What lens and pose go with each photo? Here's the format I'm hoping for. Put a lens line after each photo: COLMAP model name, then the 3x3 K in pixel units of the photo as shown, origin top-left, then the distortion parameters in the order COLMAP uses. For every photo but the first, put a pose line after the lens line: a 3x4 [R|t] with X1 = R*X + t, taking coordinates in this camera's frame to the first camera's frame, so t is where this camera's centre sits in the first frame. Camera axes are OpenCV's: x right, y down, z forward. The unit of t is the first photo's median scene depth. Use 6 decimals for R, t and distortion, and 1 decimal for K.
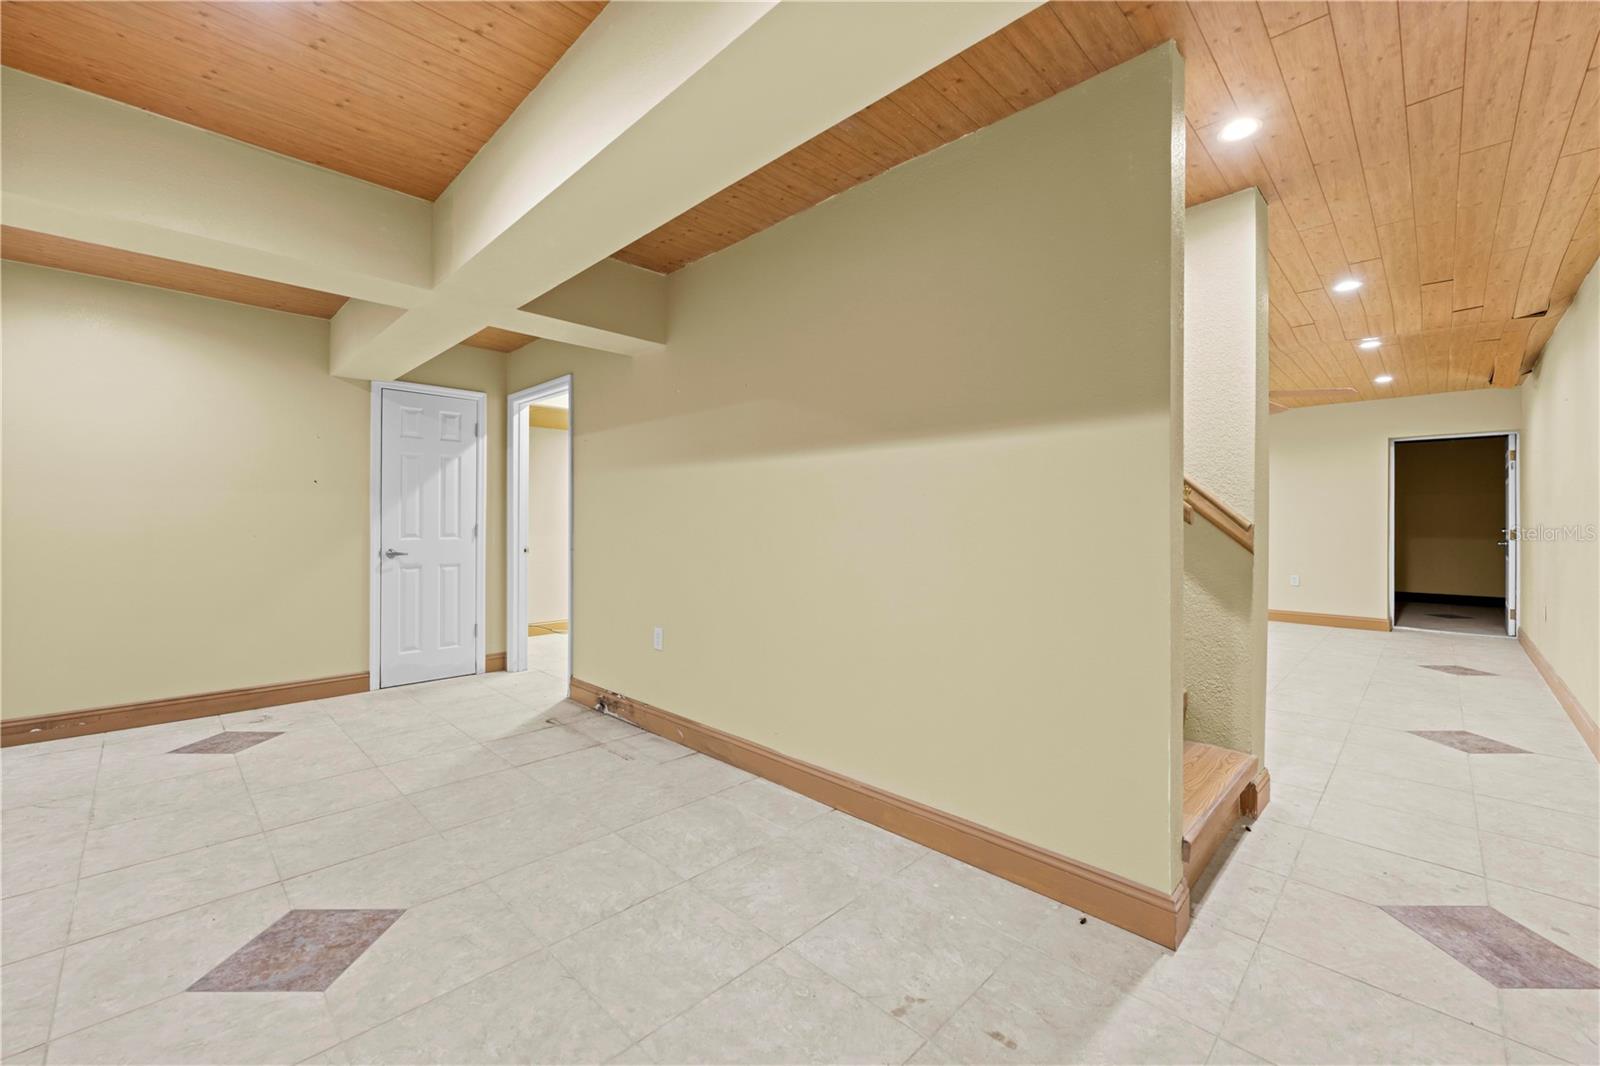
lens RADIAL K [[644.3, 0, 800.0], [0, 644.3, 533.0], [0, 0, 1]] dist [0.000418, 0.000185]
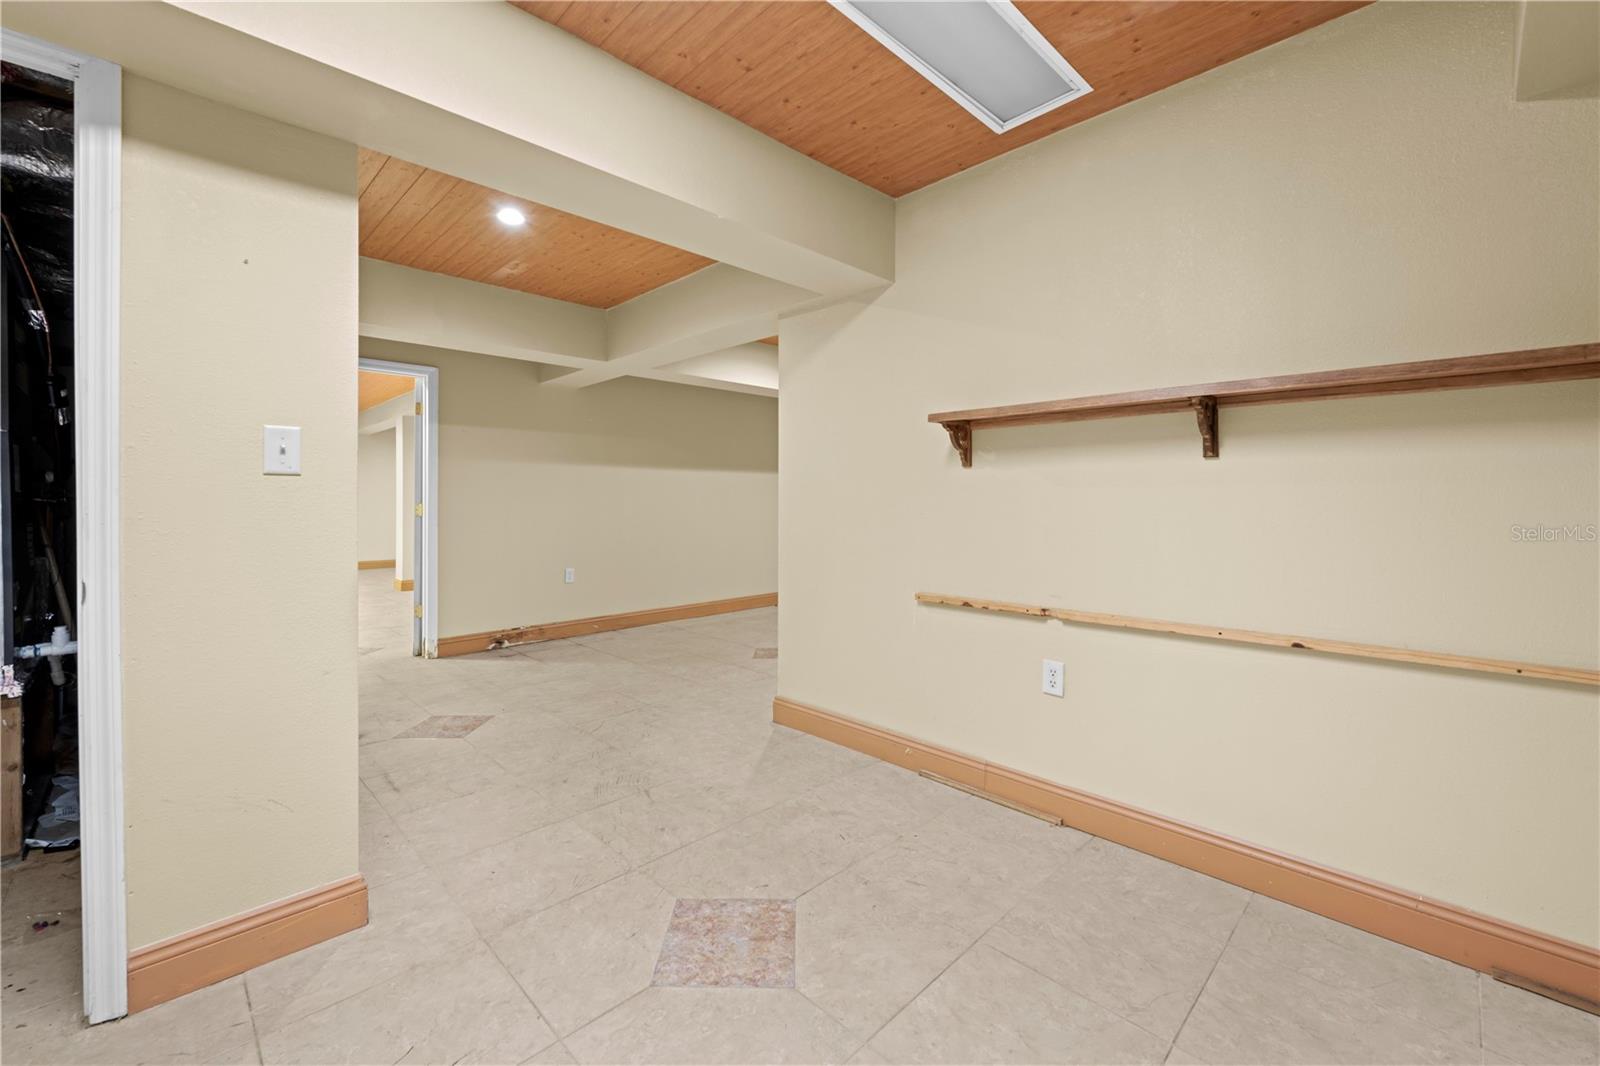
lens RADIAL K [[656.0, 0, 794.3], [0, 656.0, 498.7], [0, 0, 1]] dist [0.000341, 0.000086]
pose [[0.016742, -0.002212, 0.999857, -2.627964], [0.016248, 0.999866, 0.001940, -0.020678], [-0.999728, 0.016213, 0.016776, 0.632742]]
